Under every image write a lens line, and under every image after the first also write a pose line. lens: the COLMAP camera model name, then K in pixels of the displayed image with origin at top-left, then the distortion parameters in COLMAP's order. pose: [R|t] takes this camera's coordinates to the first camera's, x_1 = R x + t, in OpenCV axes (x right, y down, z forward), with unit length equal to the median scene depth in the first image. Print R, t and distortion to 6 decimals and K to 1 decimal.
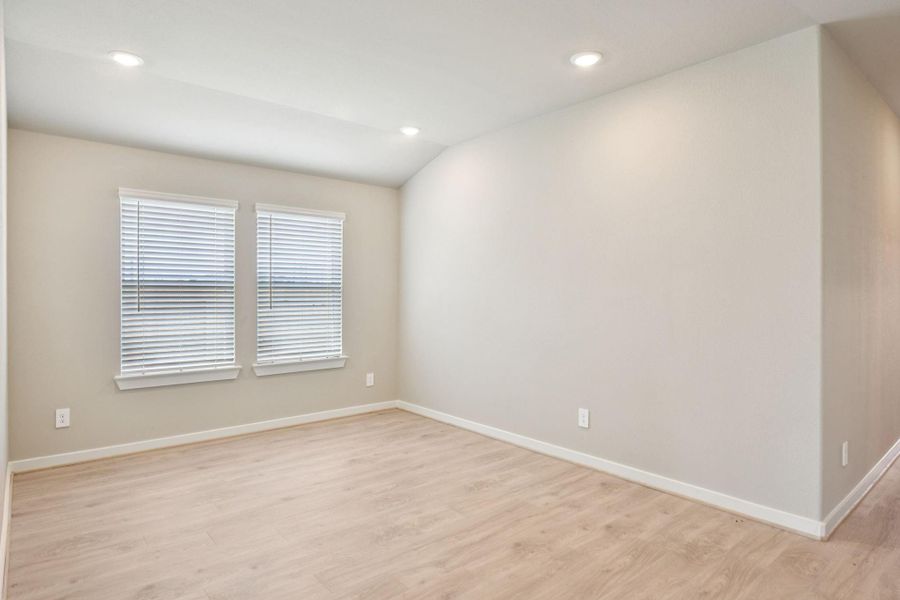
lens RADIAL K [[449.6, 0, 426.9], [0, 449.6, 298.6], [0, 0, 1]] dist [-0.001184, -0.000293]
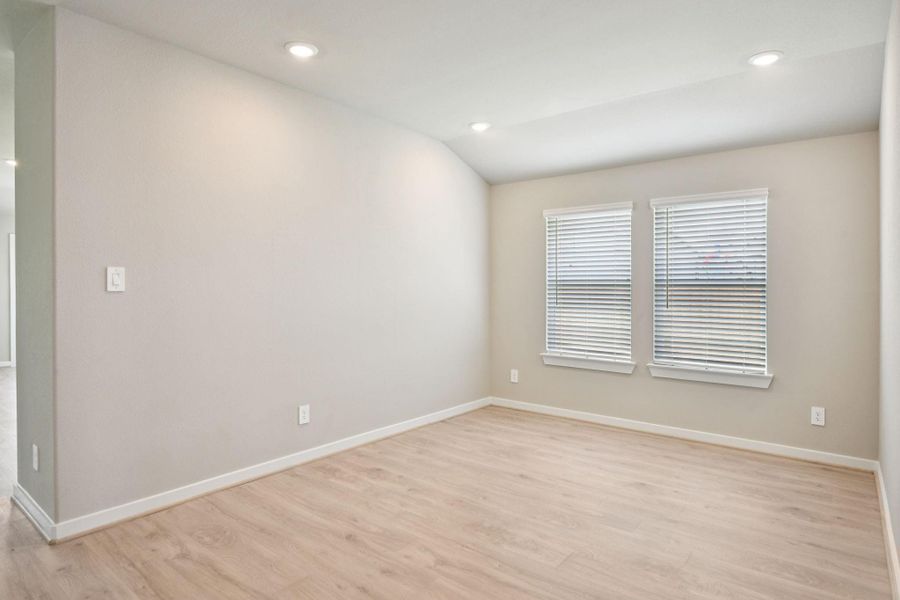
lens RADIAL K [[434.1, 0, 449.1], [0, 434.1, 293.5], [0, 0, 1]] dist [0.002111, -0.000204]
pose [[0.343160, 0.010277, -0.939221, 0.442860], [-0.018148, 0.999826, 0.004309, -0.003666], [0.939102, 0.015566, 0.343287, 0.321908]]
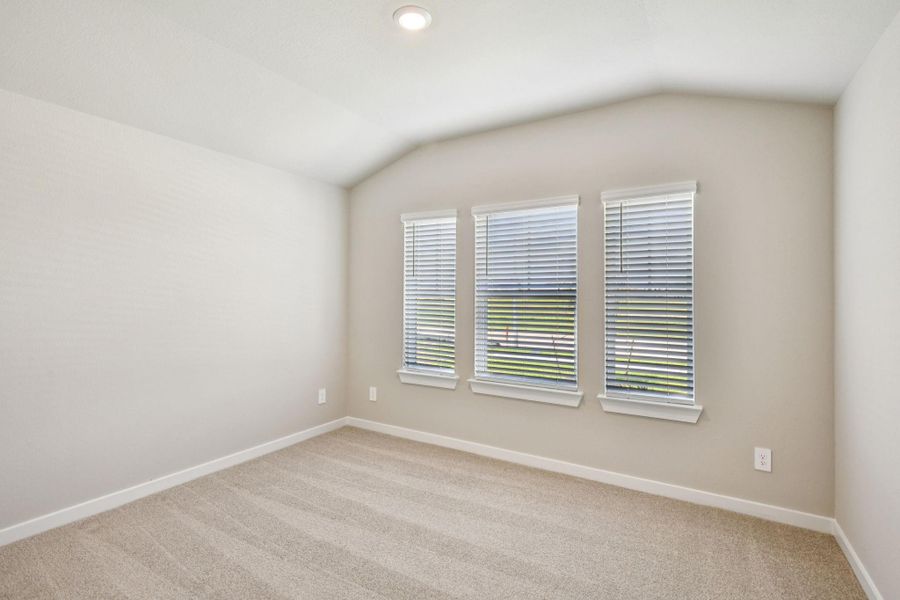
lens RADIAL K [[670.6, 0, 450.0], [0, 670.6, 300.0], [0, 0, 1]] dist [-0.025289, 0.000099]
pose [[0.175123, -0.002873, -0.984542, 0.901972], [-0.027293, 0.999597, -0.007772, -0.005773], [0.984168, 0.028232, 0.174974, 0.653784]]
